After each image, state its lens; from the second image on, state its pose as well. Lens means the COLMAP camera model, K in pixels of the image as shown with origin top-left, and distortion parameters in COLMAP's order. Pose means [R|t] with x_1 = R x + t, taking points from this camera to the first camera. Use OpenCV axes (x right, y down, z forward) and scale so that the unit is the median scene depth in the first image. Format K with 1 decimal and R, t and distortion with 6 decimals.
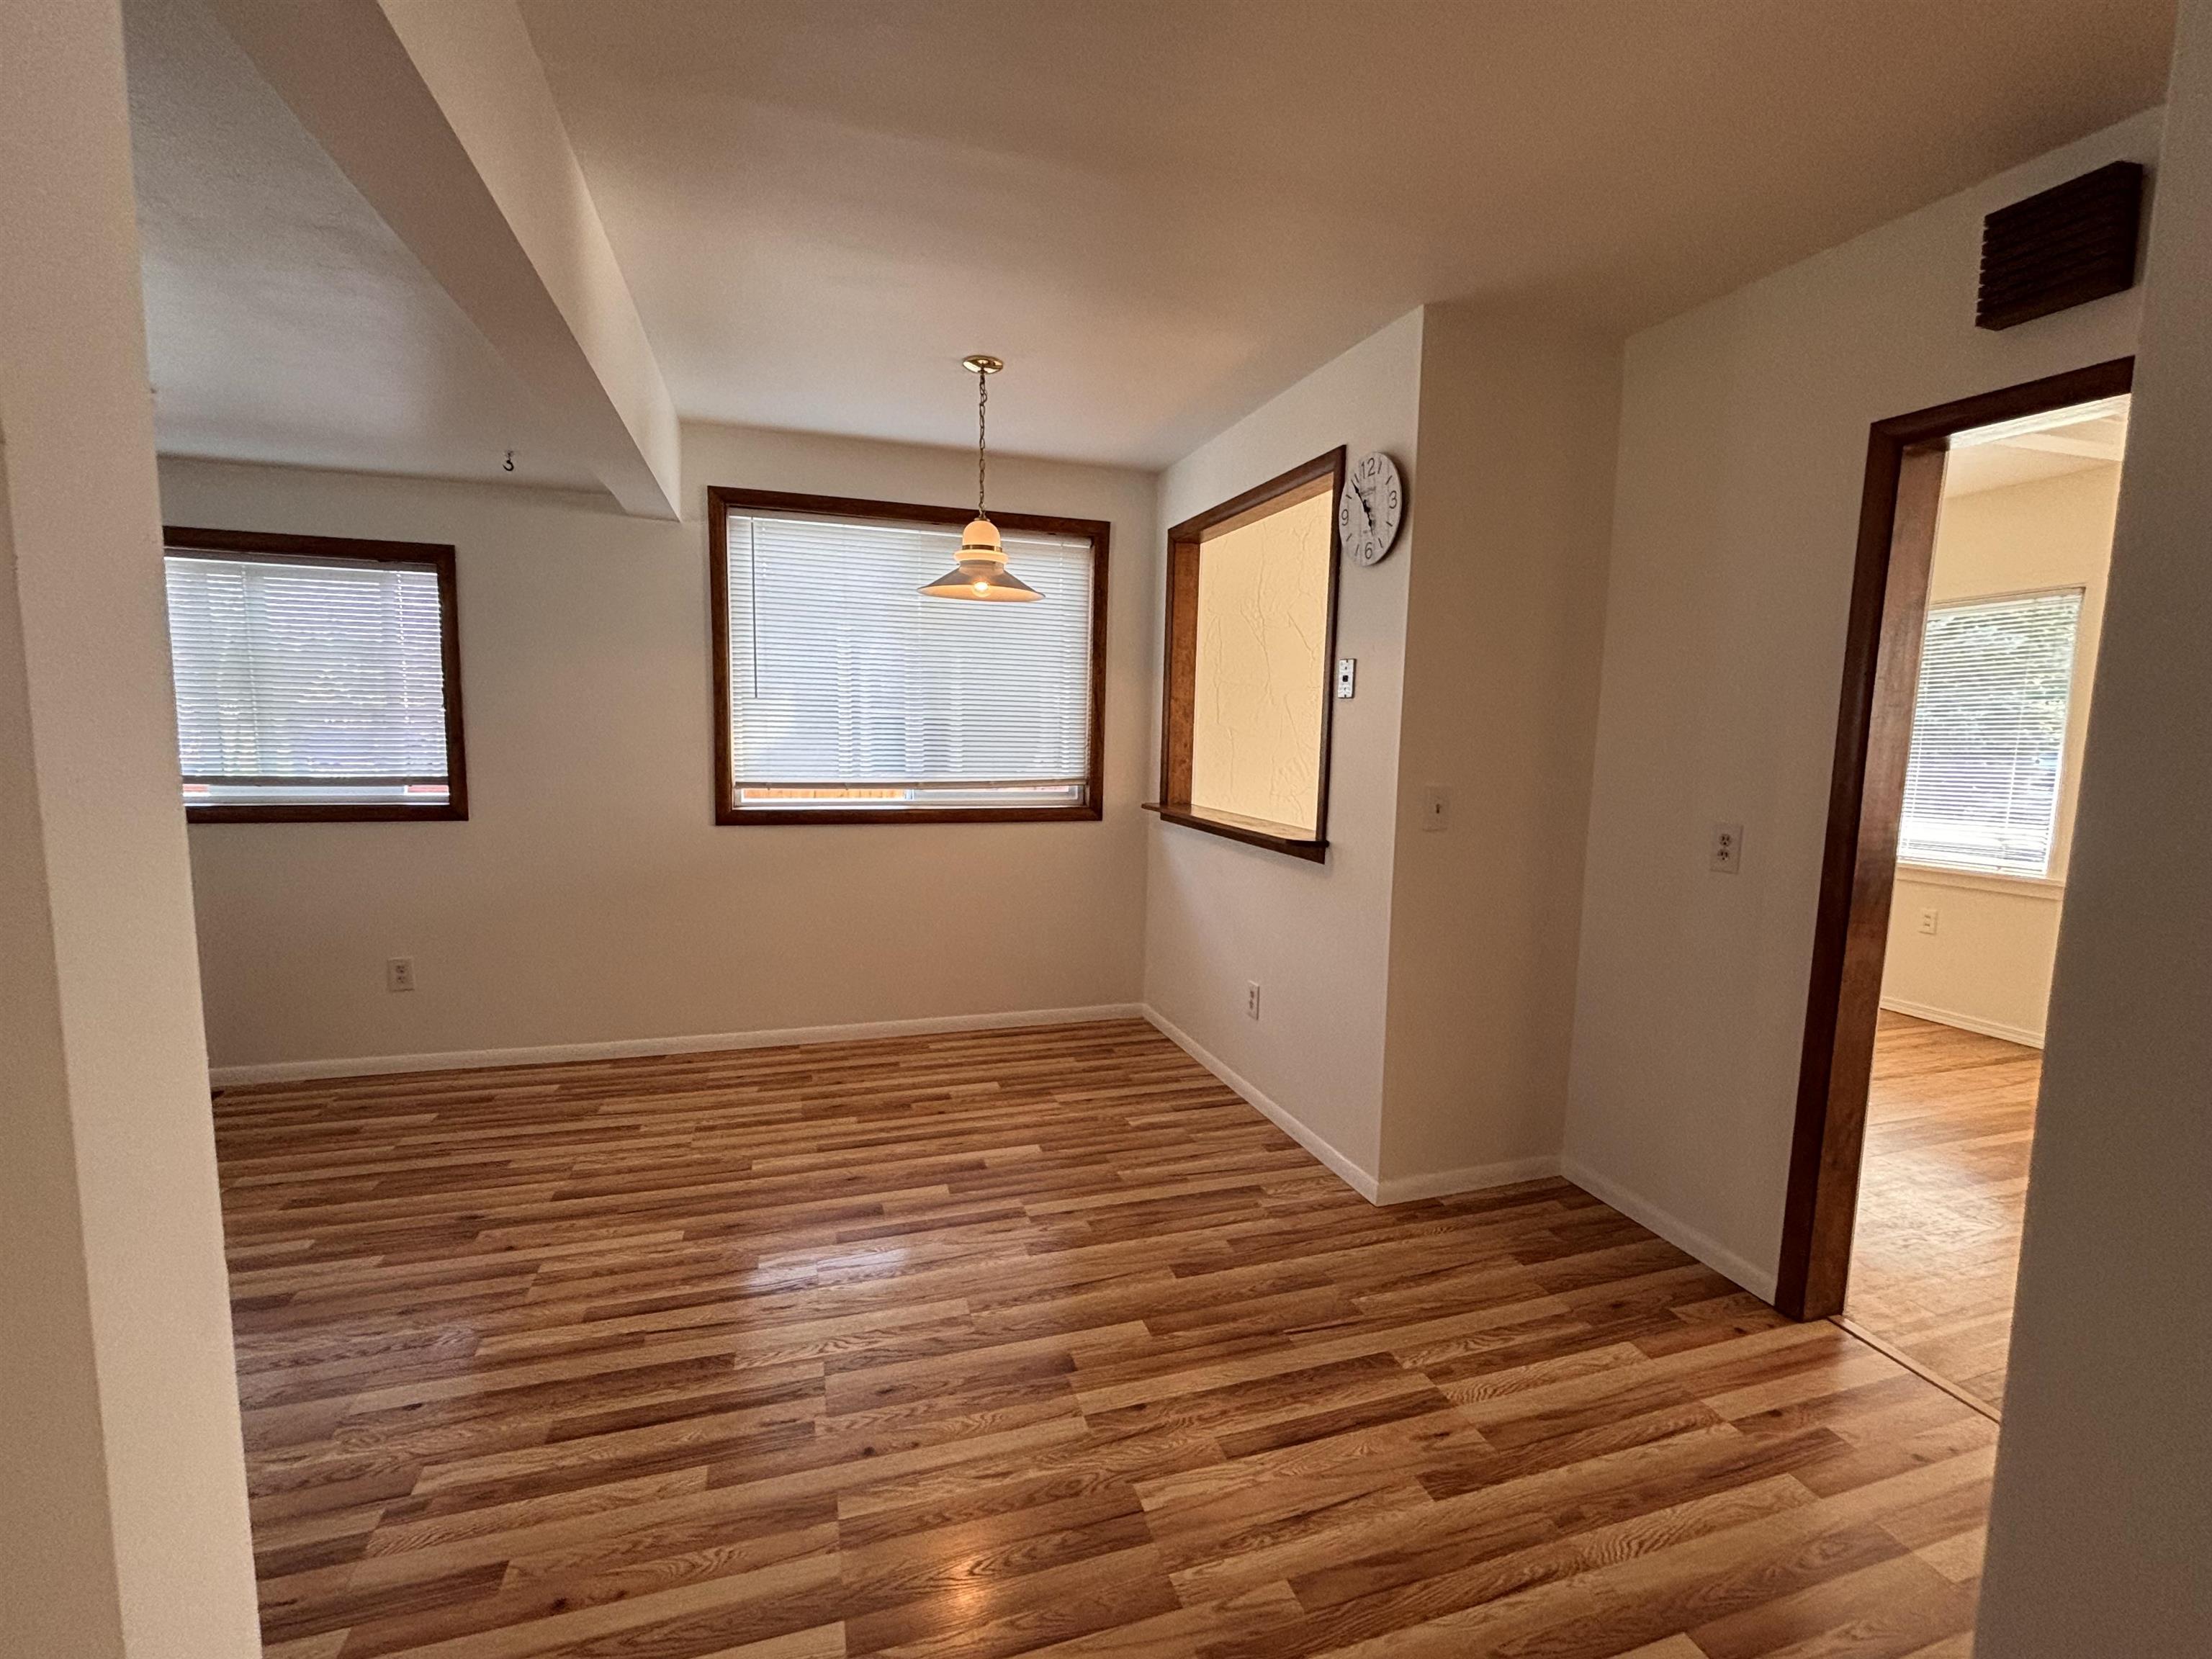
lens RADIAL K [[996.1, 0, 1108.5], [0, 996.1, 827.9], [0, 0, 1]] dist [-0.000055, -0.000032]
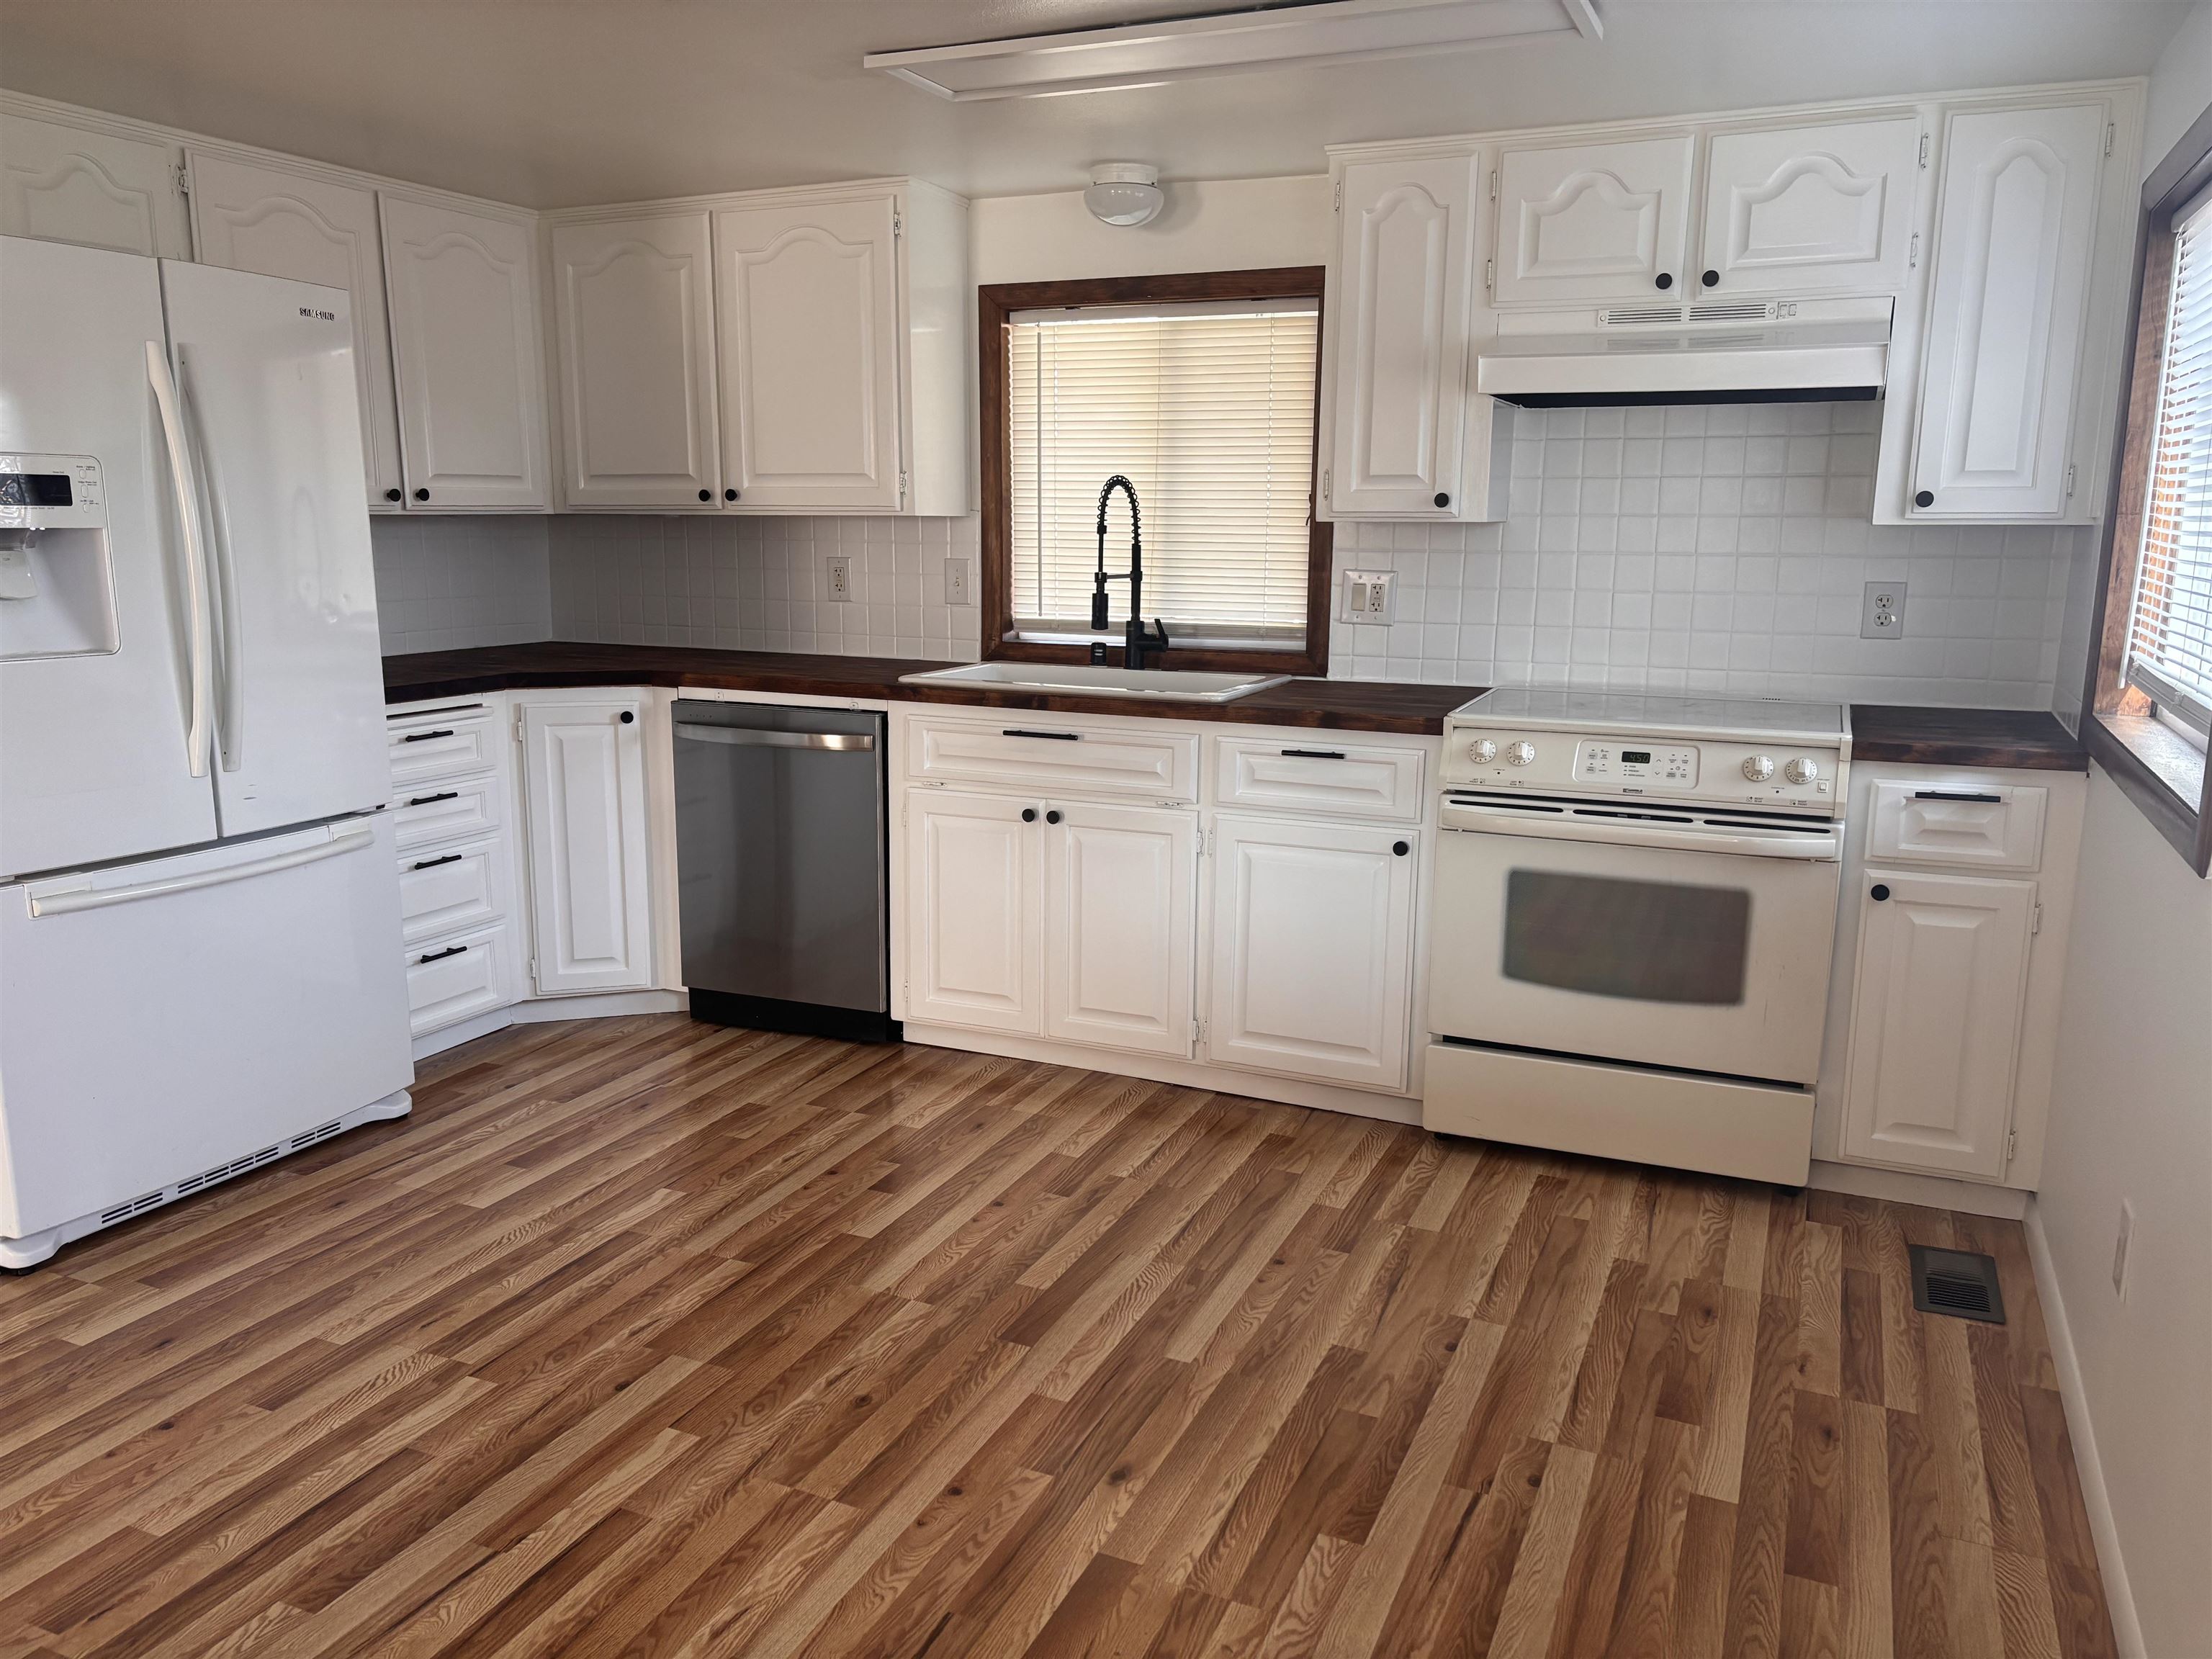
lens RADIAL K [[1676.2, 0, 1105.9], [0, 1676.2, 830.4], [0, 0, 1]] dist [0.028307, 0.001105]
pose [[-0.664426, 0.116484, -0.738221, -0.001275], [-0.108328, 0.962336, 0.249347, -0.194695], [0.739461, 0.245643, -0.626783, 1.679717]]
